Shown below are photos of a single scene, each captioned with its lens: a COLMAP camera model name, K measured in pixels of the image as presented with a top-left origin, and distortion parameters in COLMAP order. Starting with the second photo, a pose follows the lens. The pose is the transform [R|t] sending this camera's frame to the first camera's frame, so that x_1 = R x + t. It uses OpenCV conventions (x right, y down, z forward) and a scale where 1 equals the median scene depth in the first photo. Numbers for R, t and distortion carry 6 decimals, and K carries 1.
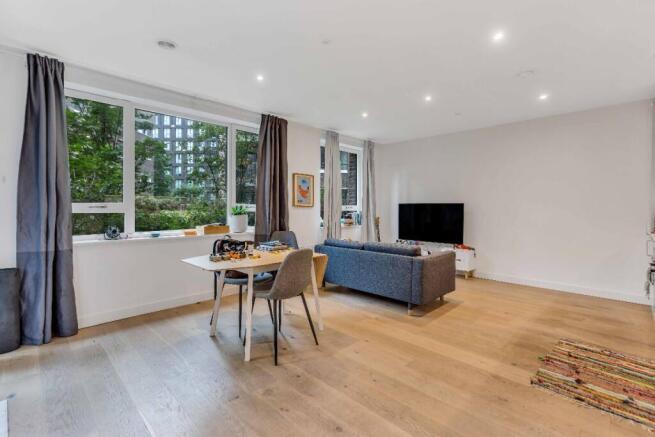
lens RADIAL K [[295.3, 0, 328.5], [0, 295.3, 211.8], [0, 0, 1]] dist [0.003133, 0.001953]
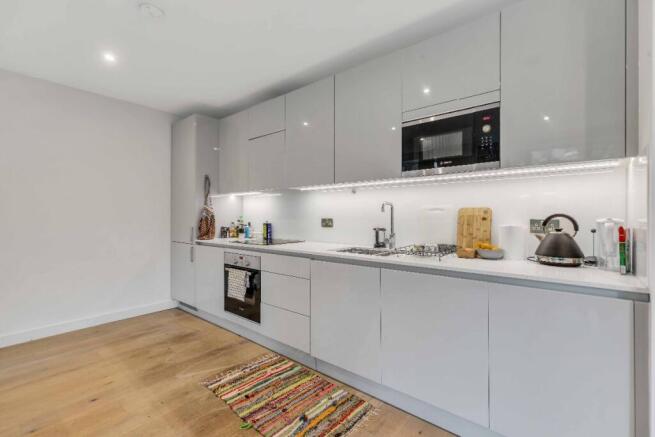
lens RADIAL K [[295.3, 0, 330.6], [0, 295.3, 216.1], [0, 0, 1]] dist [0.003133, 0.001953]
pose [[-0.080651, -0.006193, 0.996723, -0.008630], [0.018613, 0.999797, 0.007719, -0.013834], [-0.996569, 0.019174, -0.080520, 0.784026]]
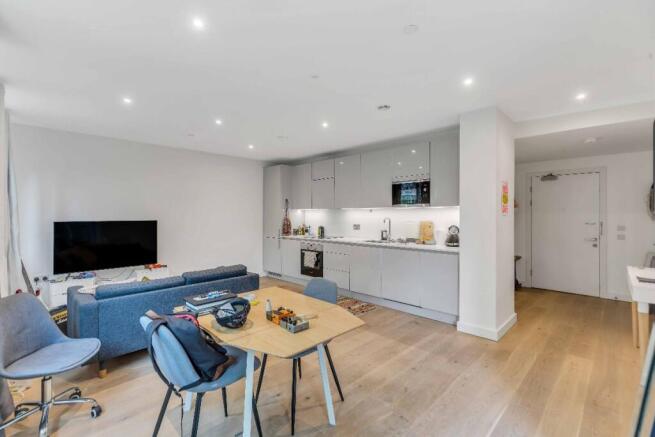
lens RADIAL K [[295.3, 0, 323.2], [0, 295.3, 217.1], [0, 0, 1]] dist [0.003133, 0.001953]
pose [[0.026874, -0.013590, 0.999546, -0.987544], [0.021326, 0.999688, 0.013018, -0.083693], [-0.999411, 0.020967, 0.027155, 0.887074]]
